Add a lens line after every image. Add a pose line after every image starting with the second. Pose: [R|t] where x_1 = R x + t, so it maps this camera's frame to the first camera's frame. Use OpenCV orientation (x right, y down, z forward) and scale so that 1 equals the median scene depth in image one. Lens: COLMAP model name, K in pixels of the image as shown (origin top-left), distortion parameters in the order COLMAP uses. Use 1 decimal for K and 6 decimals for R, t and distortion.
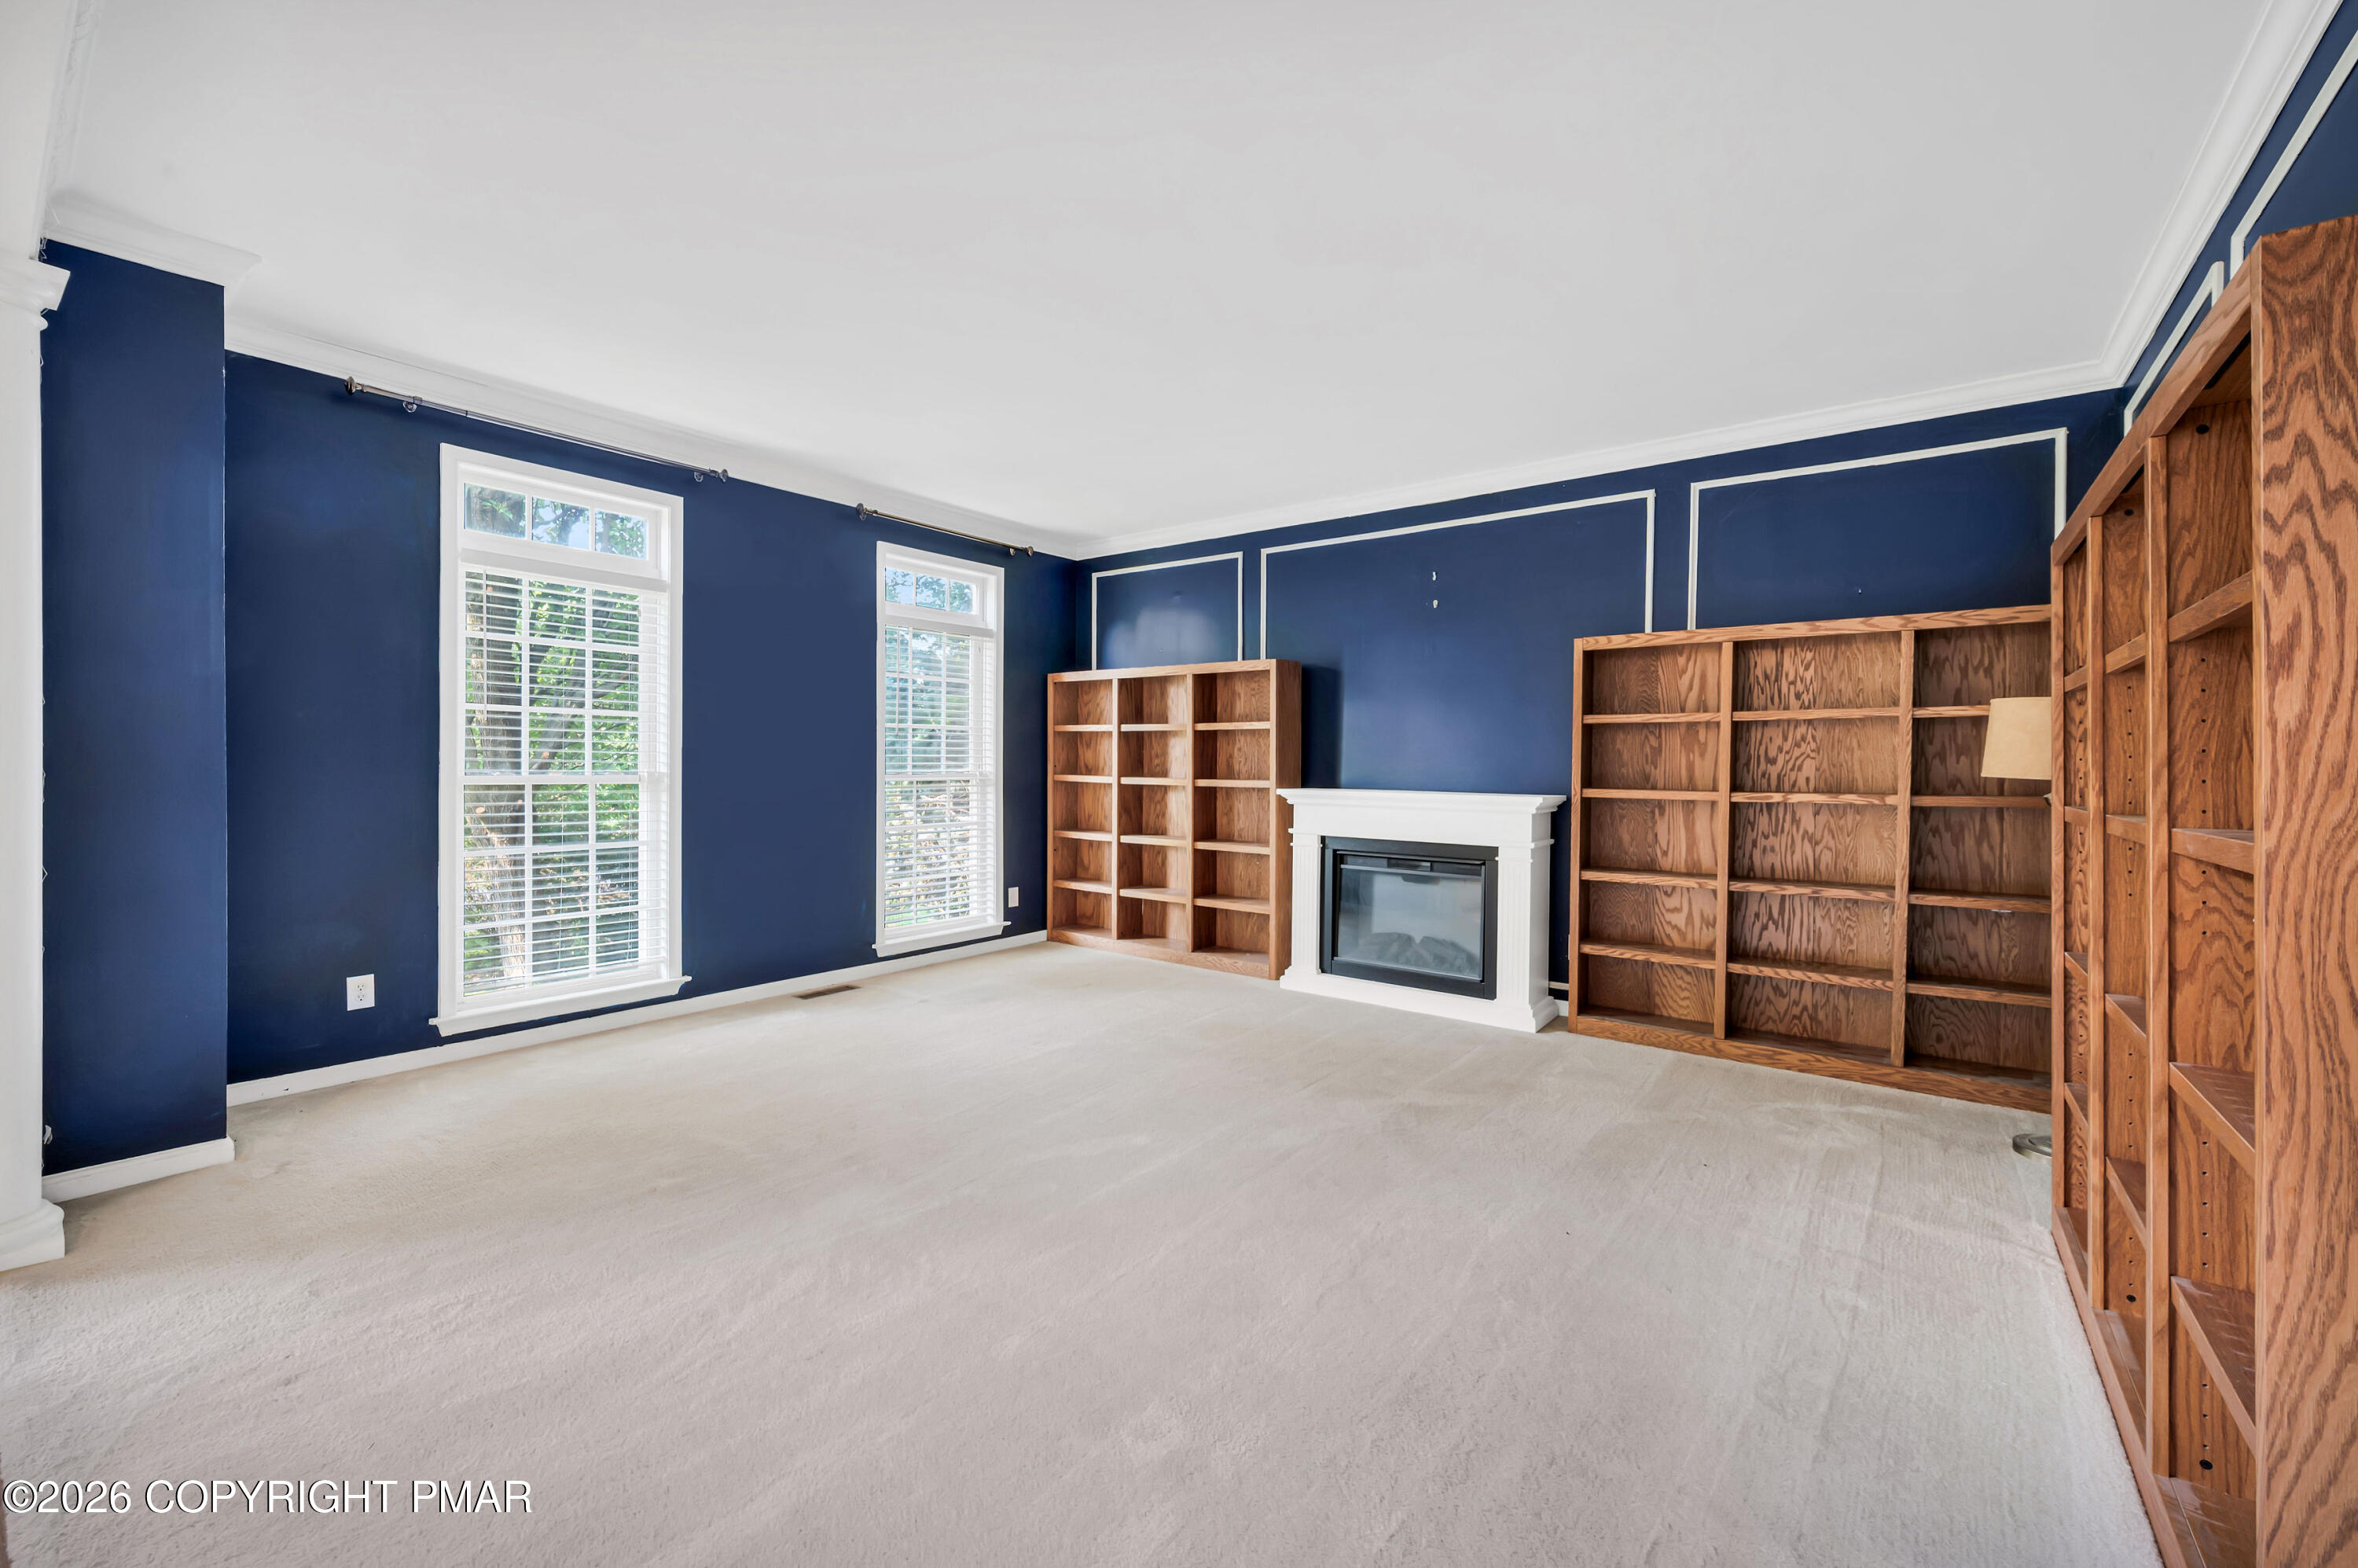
lens RADIAL K [[944.4, 0, 1171.3], [0, 944.4, 763.6], [0, 0, 1]] dist [0.010093, 0.000040]
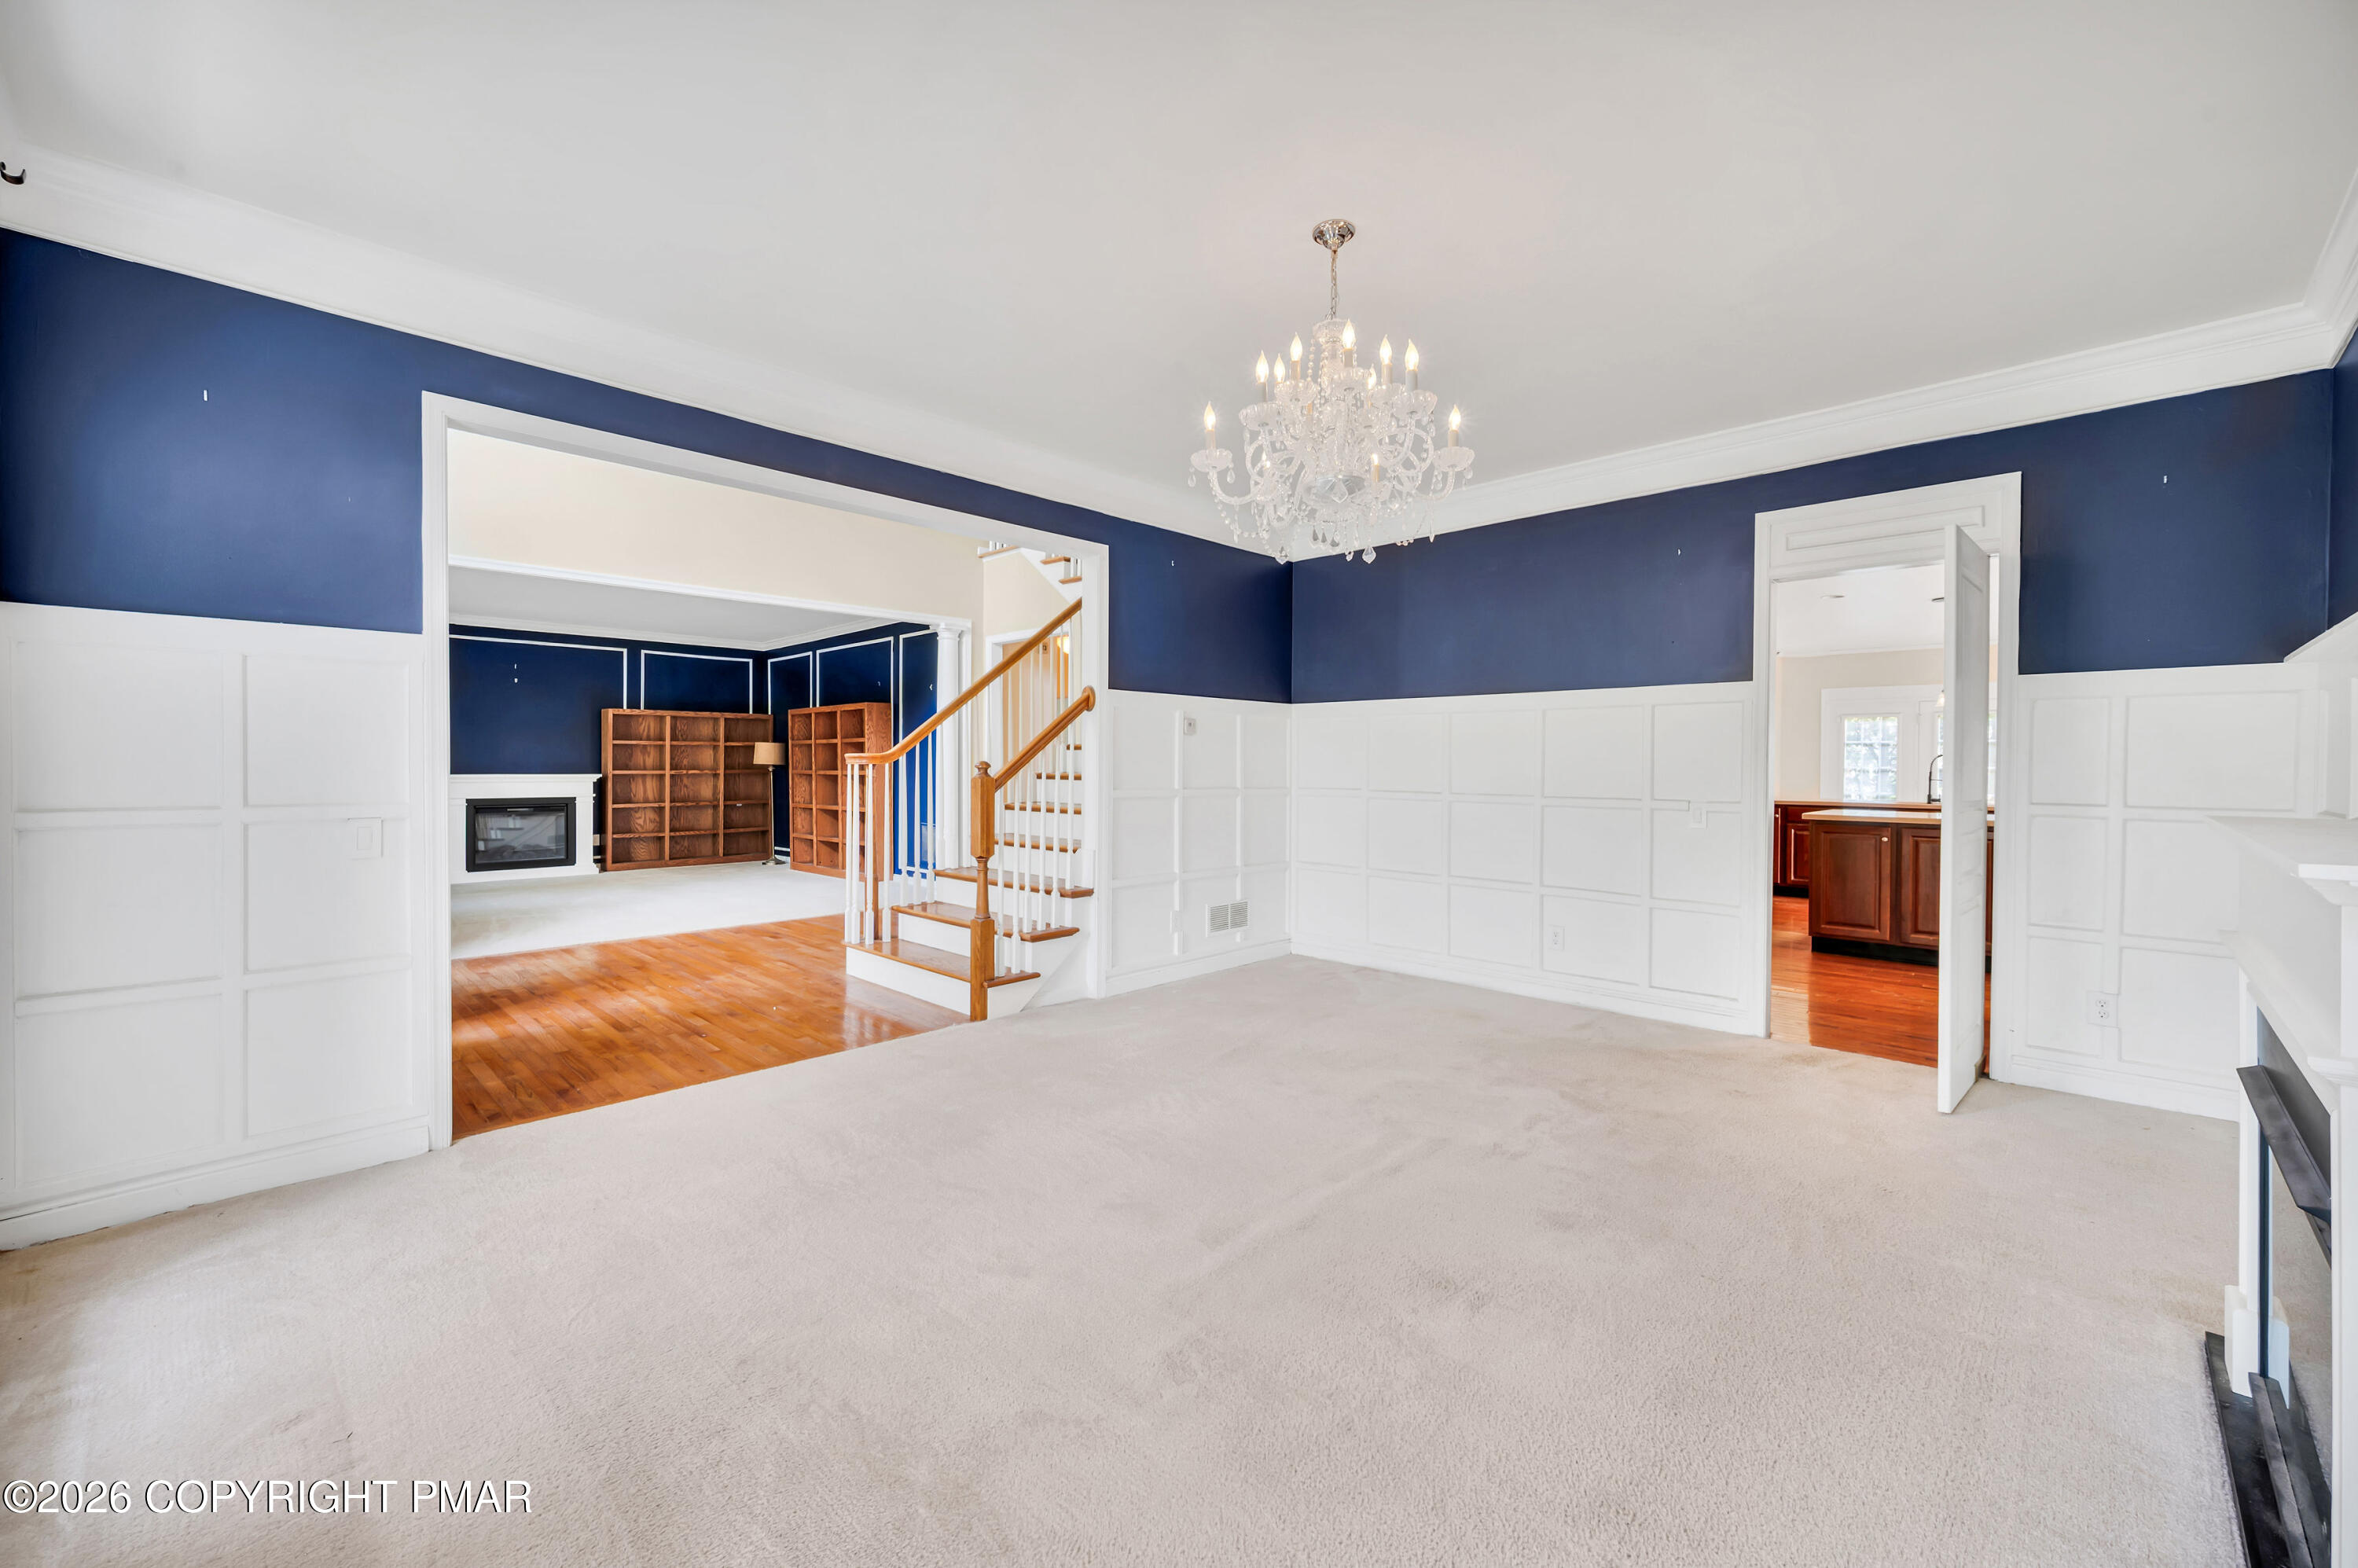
lens RADIAL K [[937.8, 0, 1179.0], [0, 937.8, 784.0], [0, 0, 1]] dist [-0.000955, -0.000339]
pose [[0.114817, -0.030017, 0.992933, -1.747075], [-0.004074, 0.999521, 0.030687, -0.018681], [-0.993378, -0.007569, 0.114639, -0.703146]]
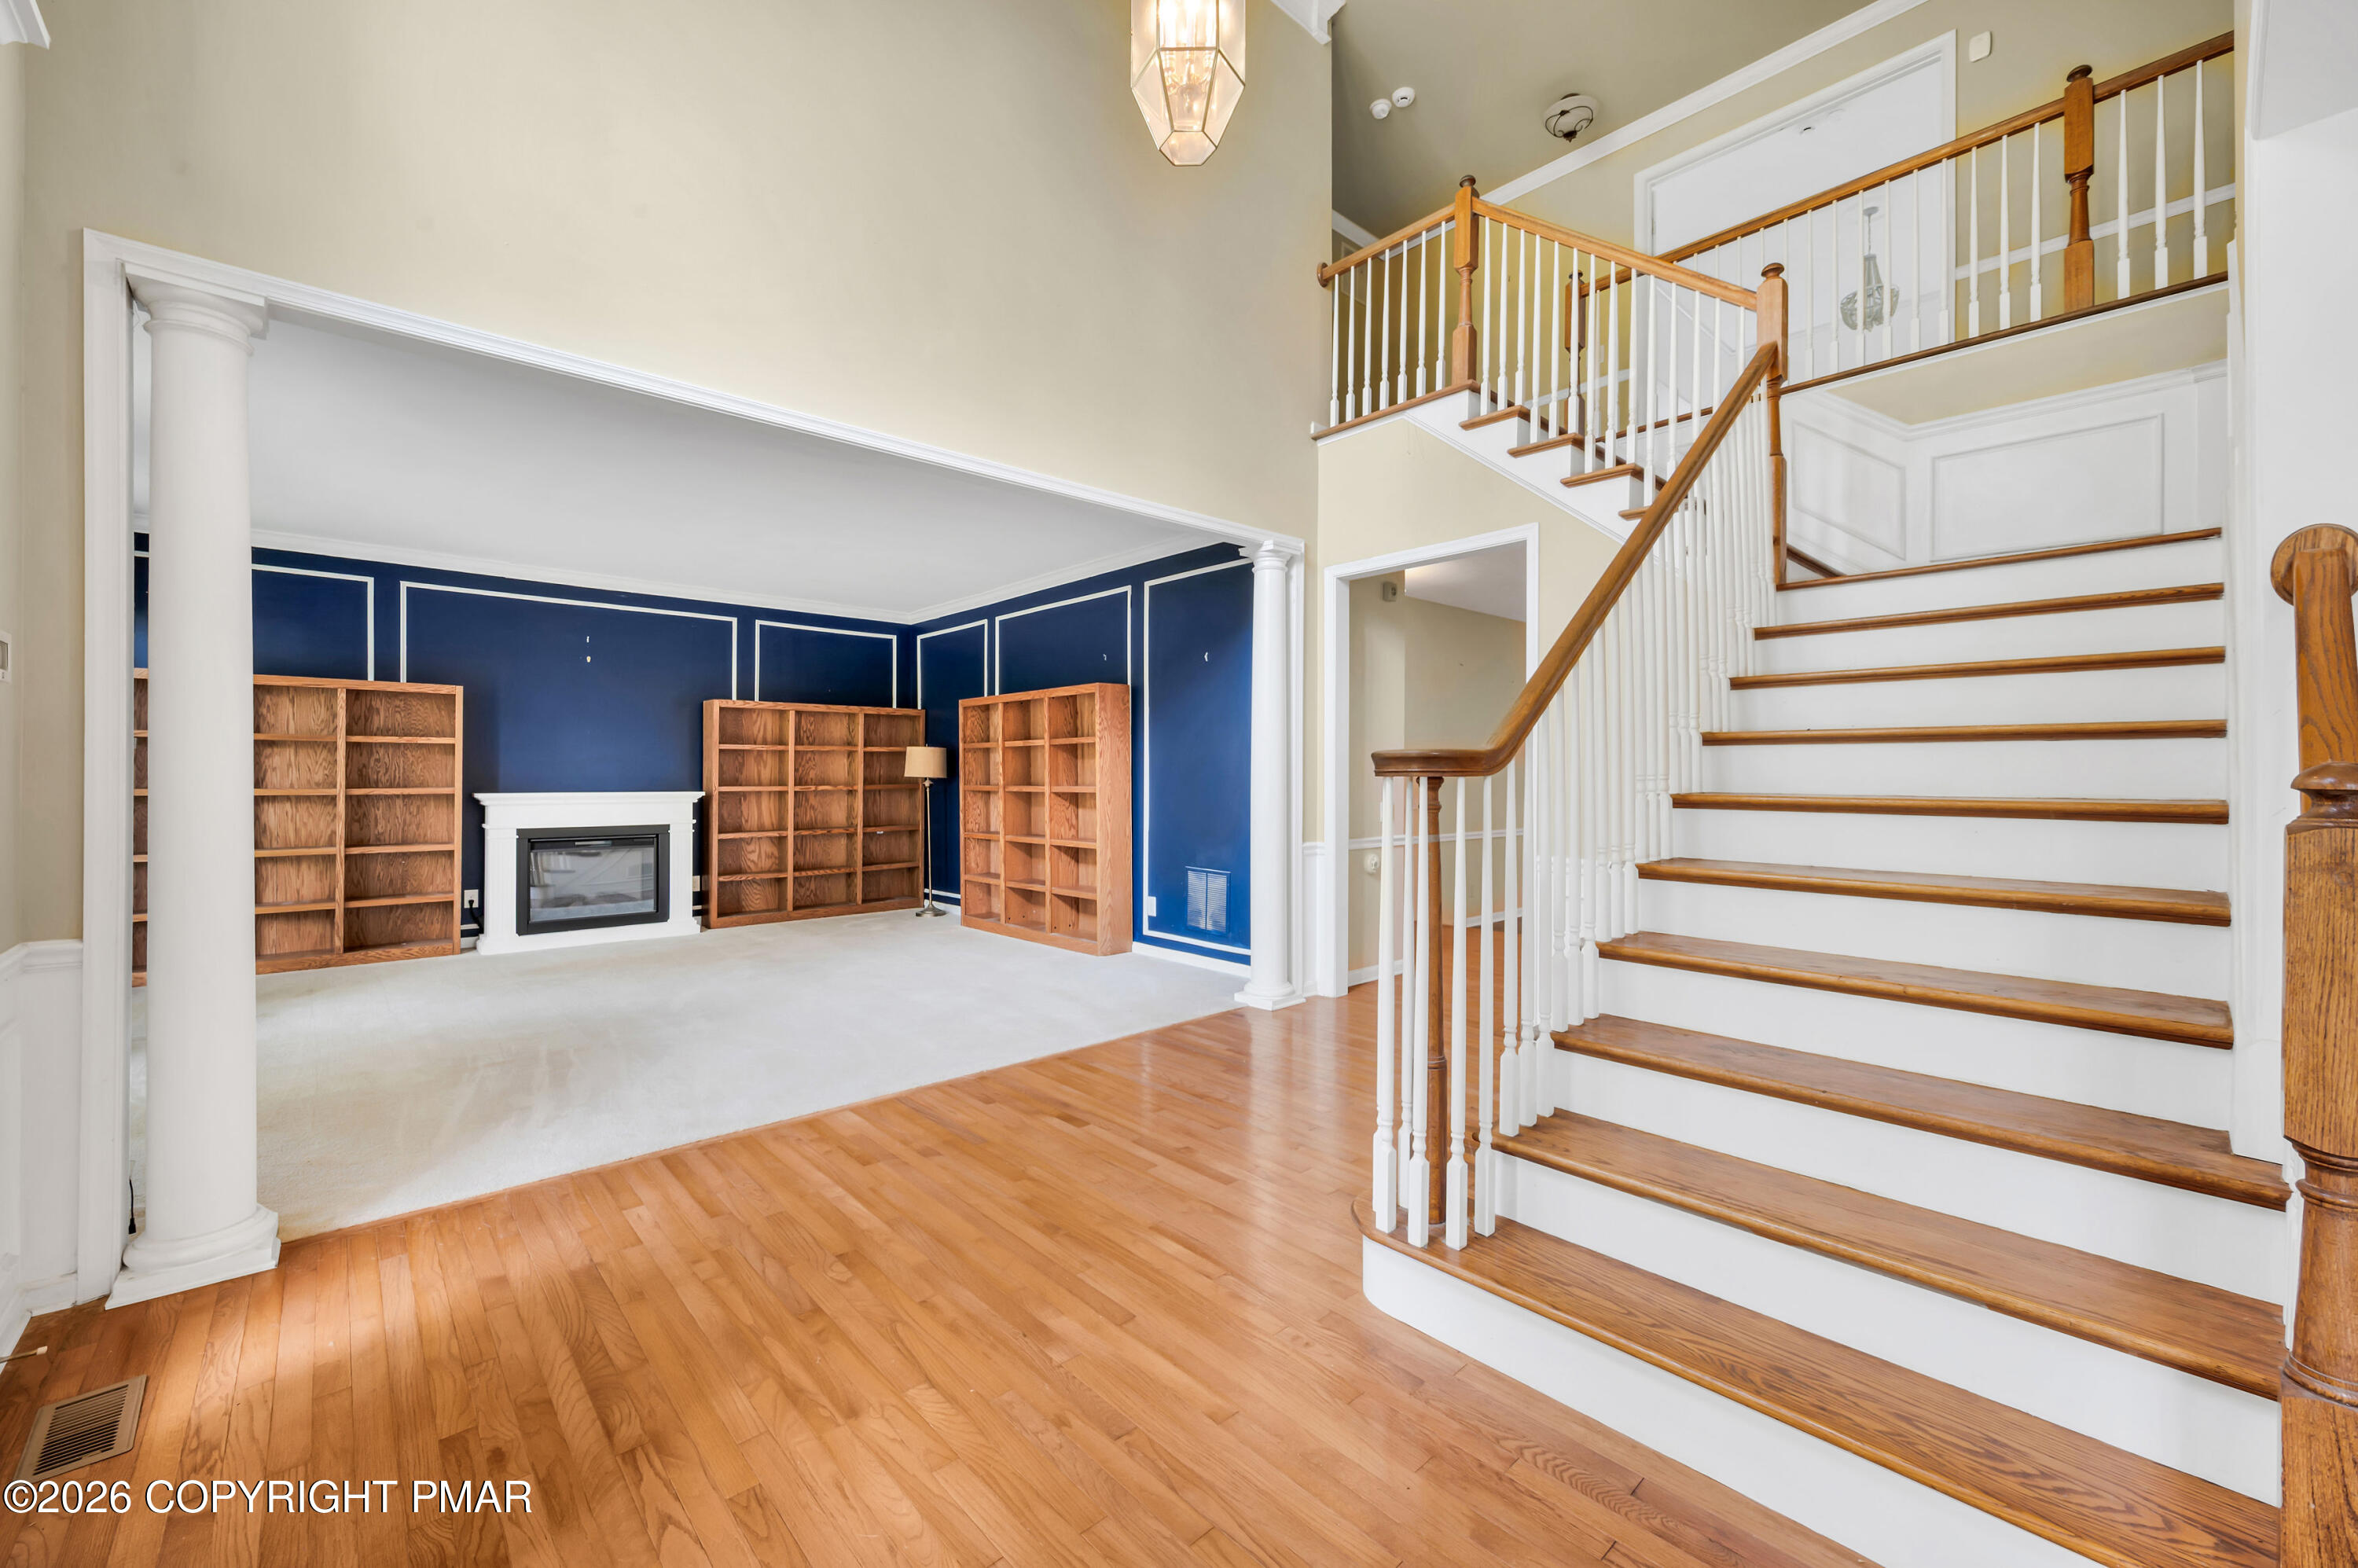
lens RADIAL K [[937.8, 0, 1179.0], [0, 937.8, 784.0], [0, 0, 1]] dist [-0.000955, -0.000339]
pose [[0.173002, -0.019202, 0.984734, -1.083874], [0.000064, 0.999810, 0.019484, -0.011609], [-0.984921, -0.003308, 0.172970, -0.123845]]
